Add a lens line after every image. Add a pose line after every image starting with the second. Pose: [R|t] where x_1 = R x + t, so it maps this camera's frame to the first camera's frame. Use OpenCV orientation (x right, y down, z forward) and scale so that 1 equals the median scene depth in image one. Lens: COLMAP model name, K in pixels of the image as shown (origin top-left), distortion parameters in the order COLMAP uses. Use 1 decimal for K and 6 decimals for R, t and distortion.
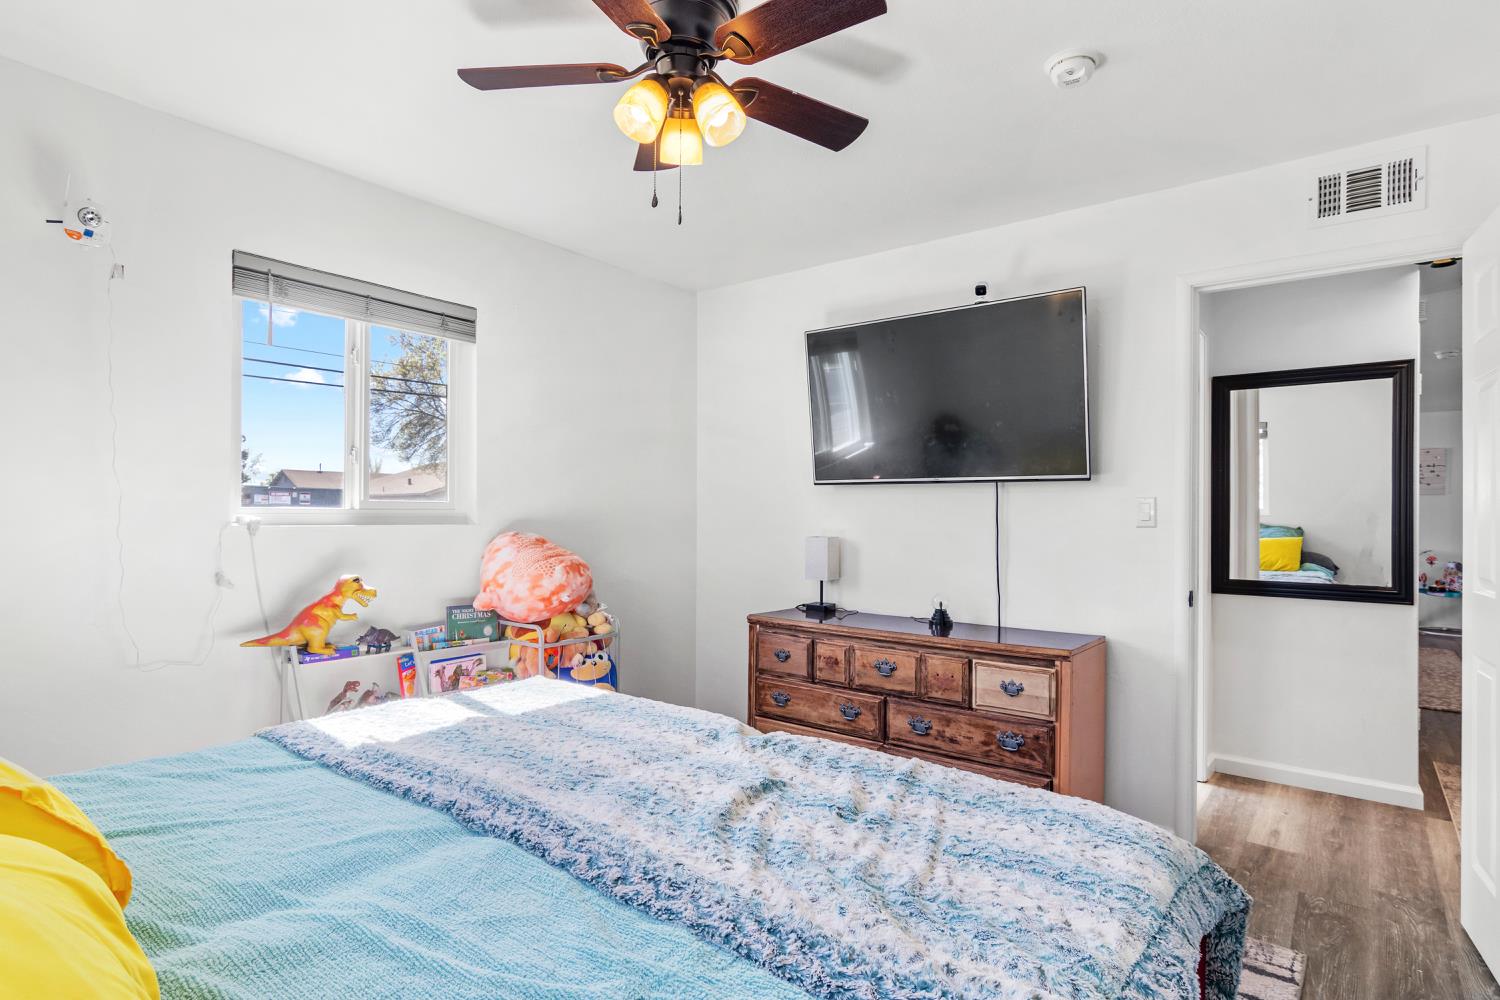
lens RADIAL K [[770.5, 0, 750.3], [0, 770.5, 500.7], [0, 0, 1]] dist [0.003677, 0.002069]
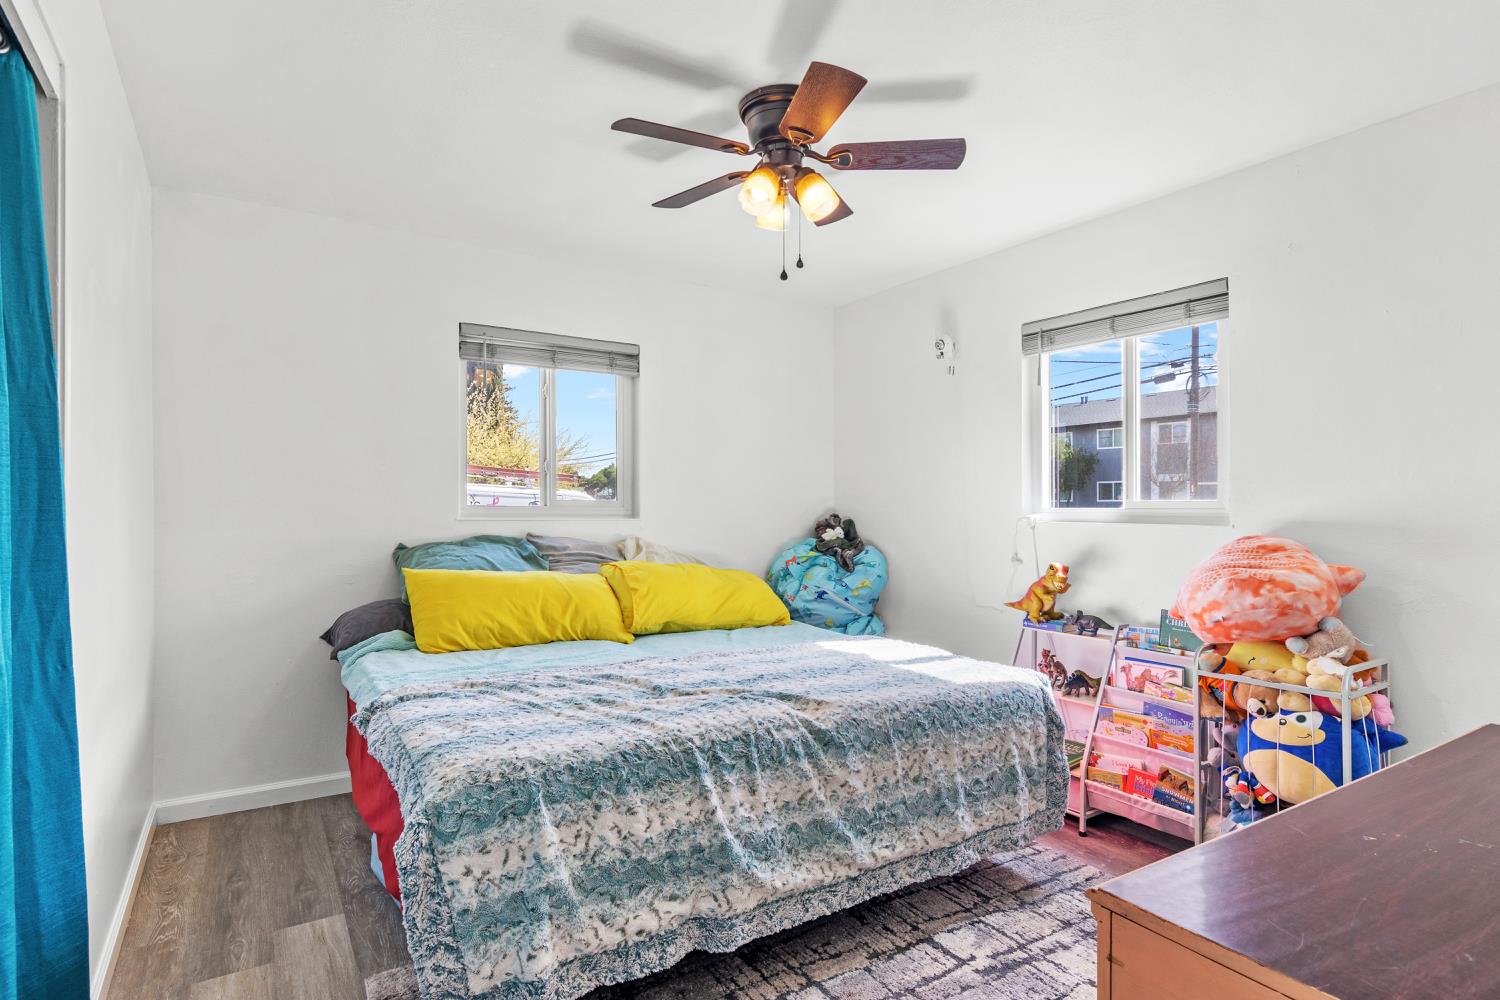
lens RADIAL K [[770.5, 0, 751.0], [0, 770.5, 508.0], [0, 0, 1]] dist [0.003677, 0.002069]
pose [[-0.321365, -0.011955, -0.946880, 0.690357], [0.005933, 0.999875, -0.014637, 0.022247], [0.946937, -0.010321, -0.321254, 0.832492]]
